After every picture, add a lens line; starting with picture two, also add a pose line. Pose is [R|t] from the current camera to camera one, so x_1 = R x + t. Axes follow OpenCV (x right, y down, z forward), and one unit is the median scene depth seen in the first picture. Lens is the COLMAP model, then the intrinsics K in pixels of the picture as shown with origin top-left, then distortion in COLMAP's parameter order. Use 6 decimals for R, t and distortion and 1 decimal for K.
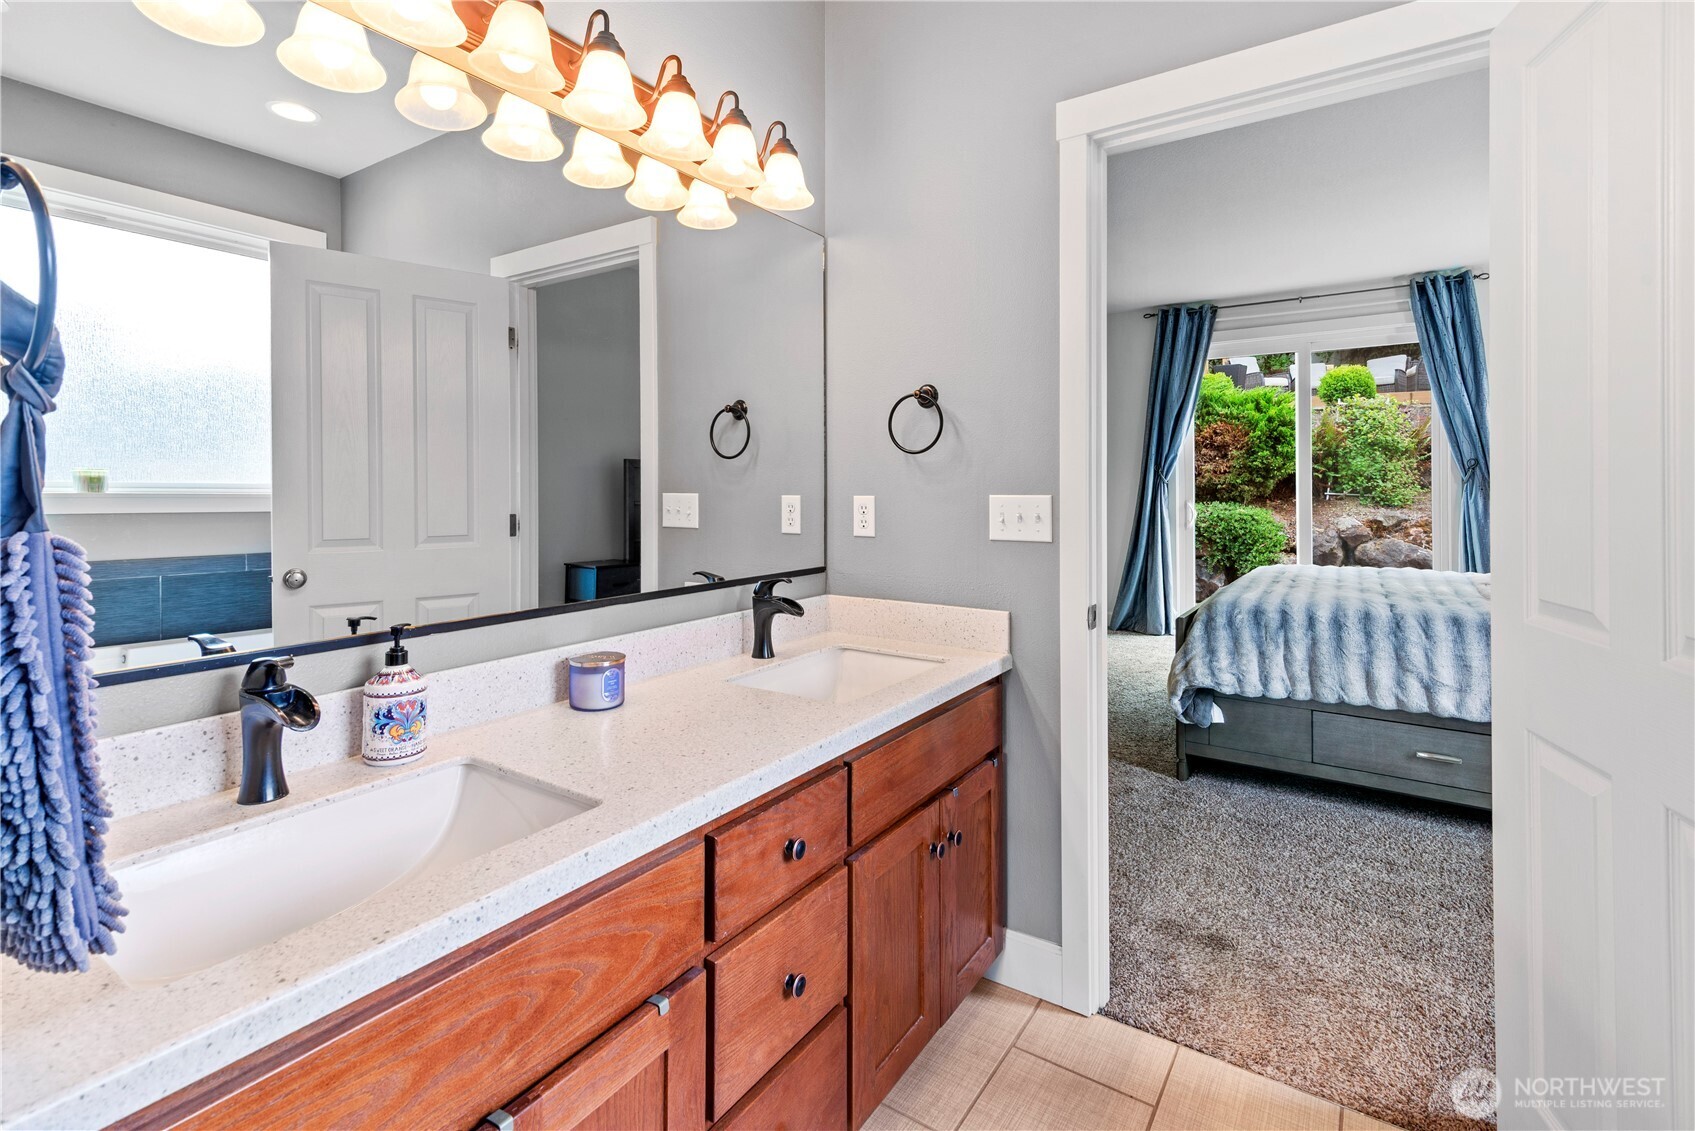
lens RADIAL K [[784.1, 0, 851.0], [0, 784.1, 487.0], [0, 0, 1]] dist [0.003100, 0.000275]
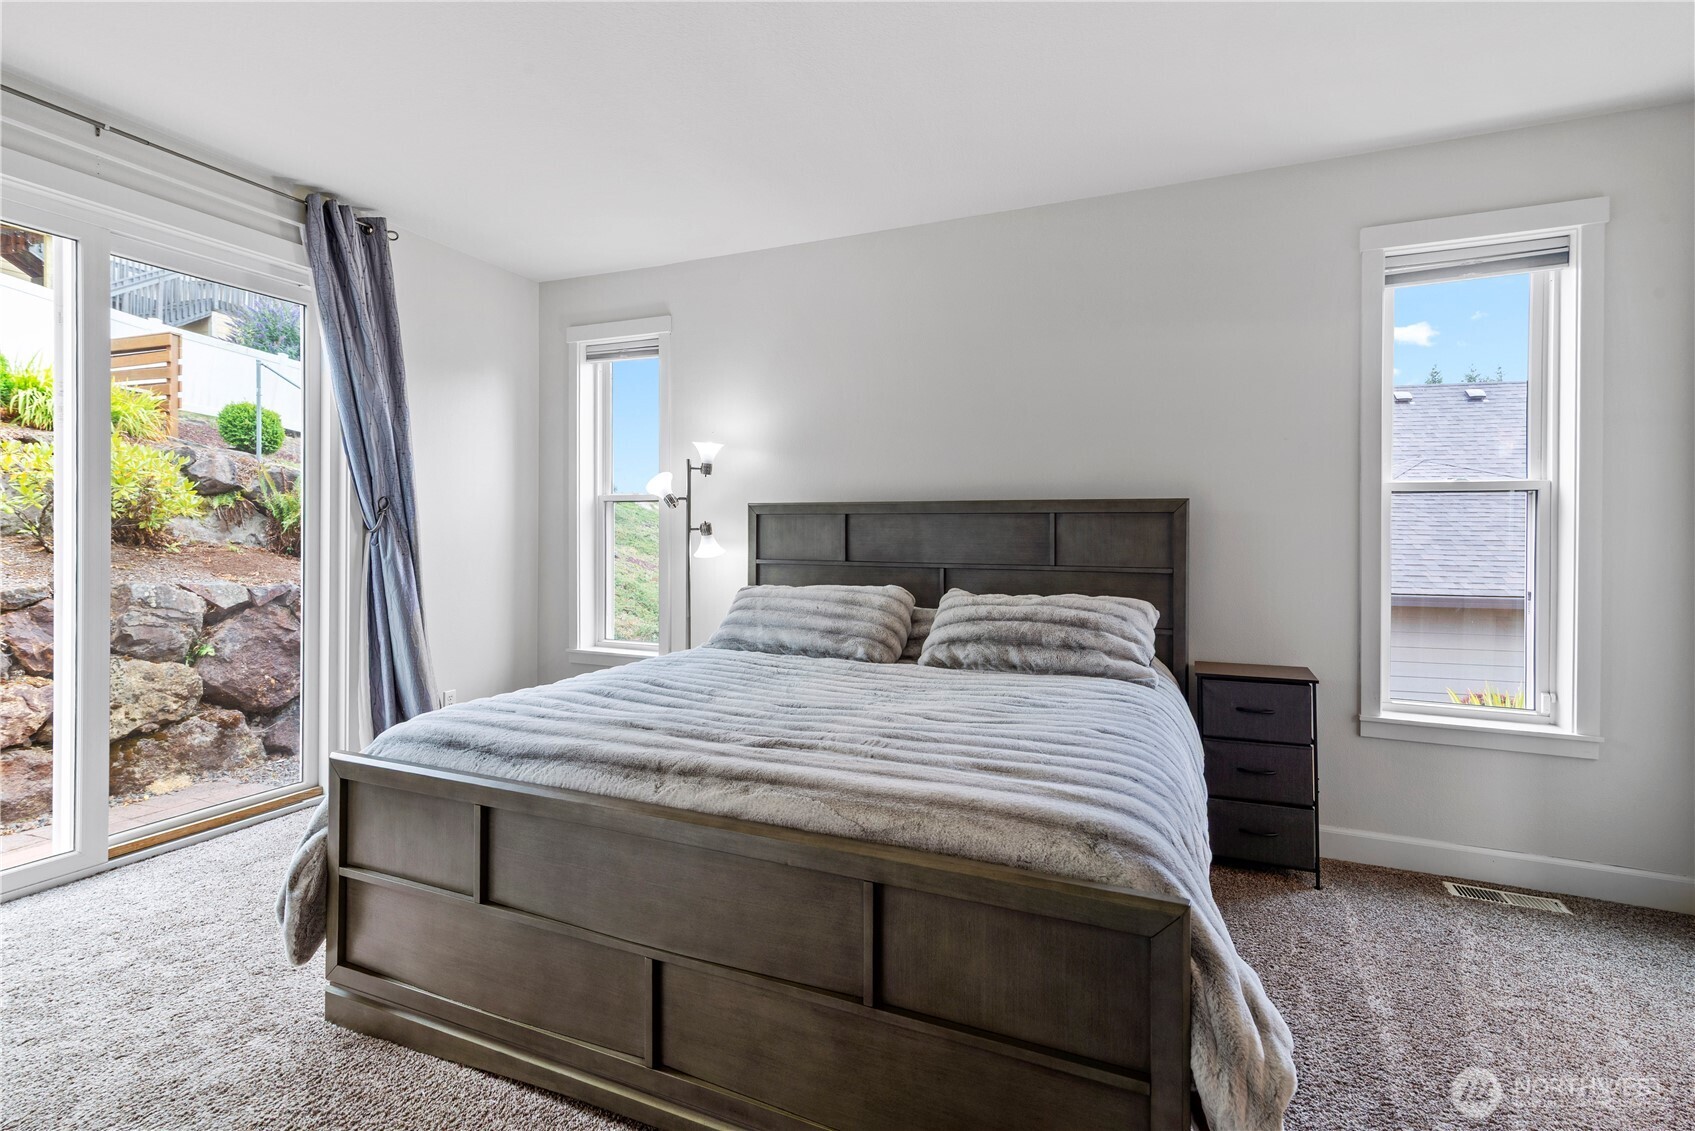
lens RADIAL K [[782.8, 0, 846.7], [0, 782.8, 524.8], [0, 0, 1]] dist [0.011644, -0.000079]
pose [[-0.183213, 0.005650, 0.983057, 0.051889], [-0.001370, 0.999981, -0.006002, -0.008873], [-0.983072, -0.002446, -0.183202, 0.705075]]
